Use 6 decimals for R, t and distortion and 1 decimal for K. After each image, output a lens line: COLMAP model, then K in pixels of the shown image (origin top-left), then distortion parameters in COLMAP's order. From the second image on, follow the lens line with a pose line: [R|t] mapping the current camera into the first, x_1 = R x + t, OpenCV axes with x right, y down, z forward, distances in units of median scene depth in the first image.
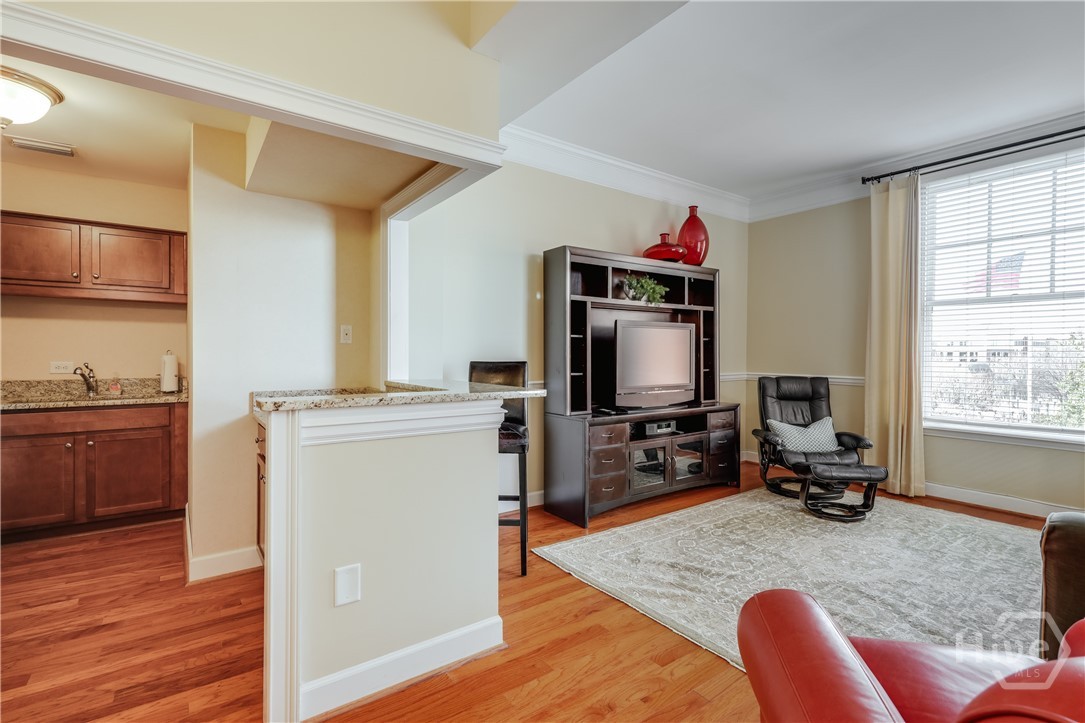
lens RADIAL K [[502.2, 0, 550.9], [0, 502.2, 357.2], [0, 0, 1]] dist [0.000910, 0.000572]
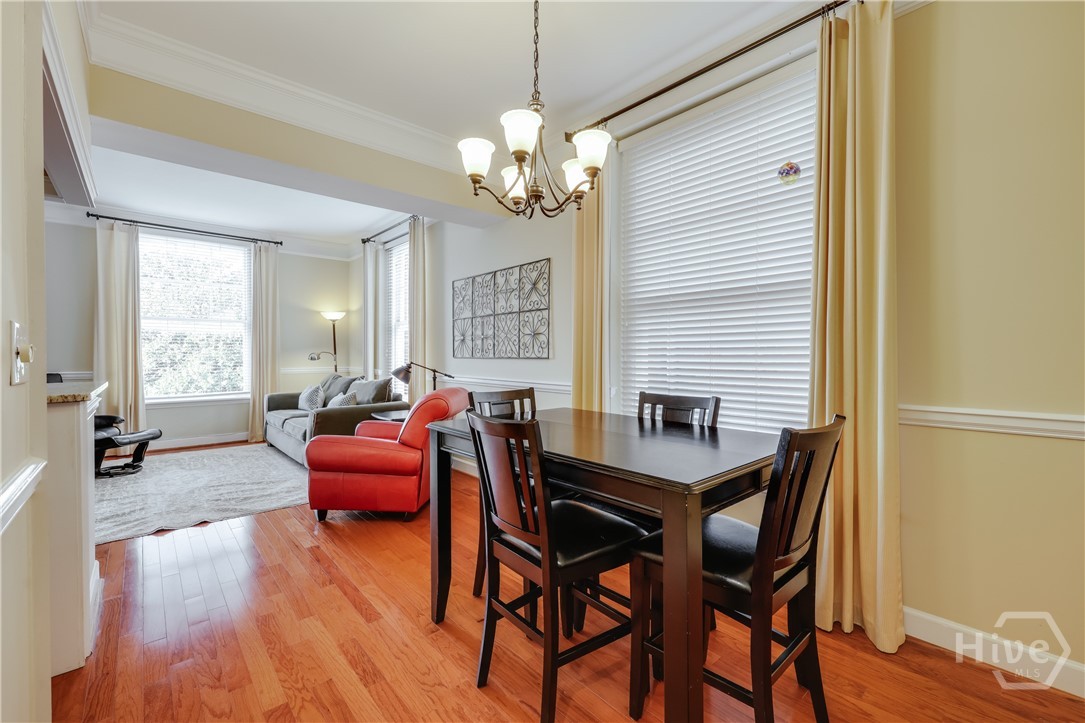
lens RADIAL K [[453.6, 0, 545.2], [0, 453.6, 359.7], [0, 0, 1]] dist [0.000863, 0.000757]
pose [[-0.090526, -0.021311, 0.995666, -0.913167], [0.006070, 0.999741, 0.021950, -0.010423], [-0.995876, 0.008031, -0.090374, -0.031875]]
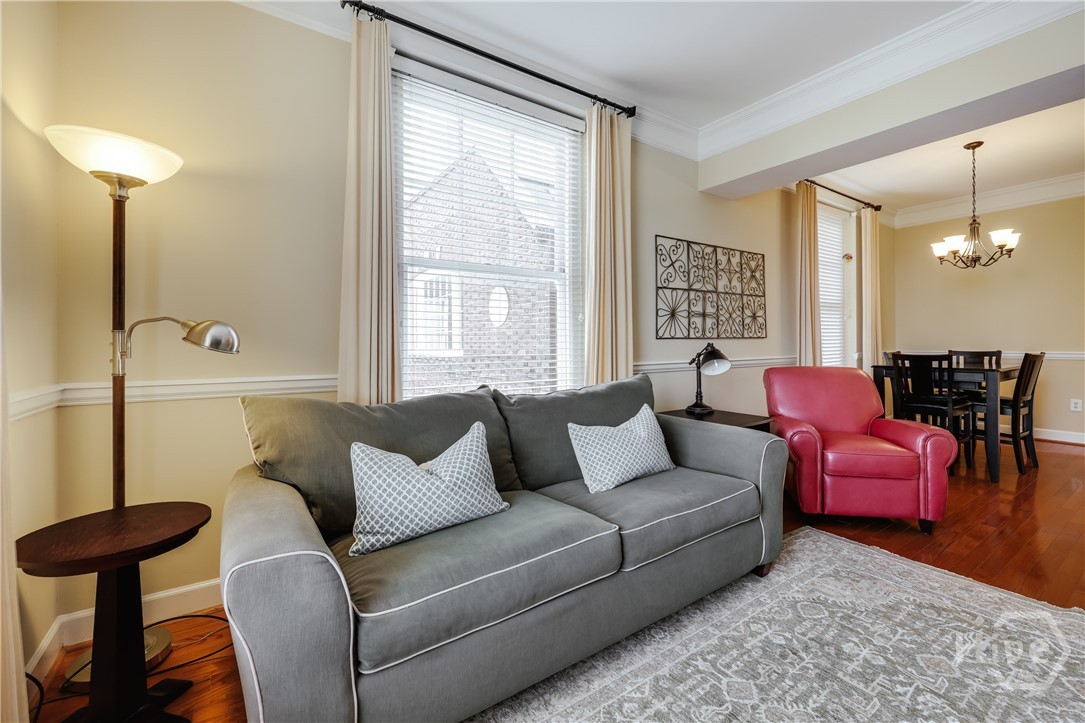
lens RADIAL K [[453.6, 0, 548.2], [0, 453.6, 342.5], [0, 0, 1]] dist [0.000863, 0.000757]
pose [[-0.999581, -0.000067, 0.028952, 0.907401], [0.000160, 0.999969, 0.007841, 0.016073], [-0.028952, 0.007843, -0.999550, 1.300300]]
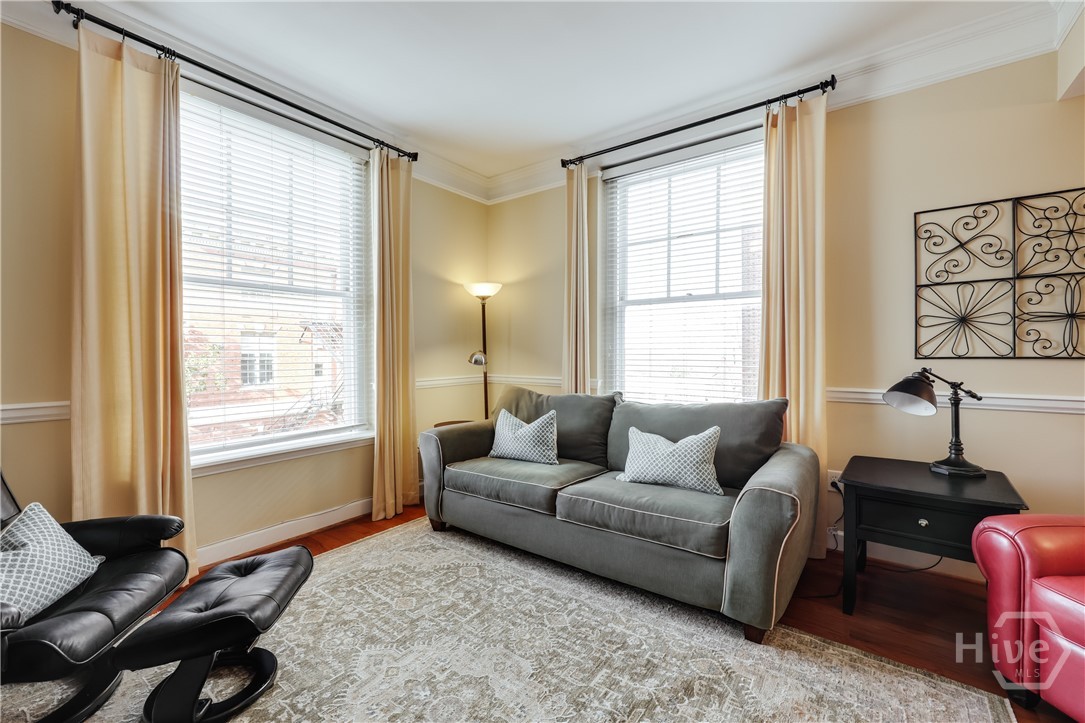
lens RADIAL K [[453.6, 0, 547.4], [0, 453.6, 350.9], [0, 0, 1]] dist [0.000863, 0.000757]
pose [[-0.295184, -0.001901, 0.955439, 0.078936], [0.011226, 0.999922, 0.005458, -0.010525], [-0.955374, 0.012337, -0.295140, 1.018747]]
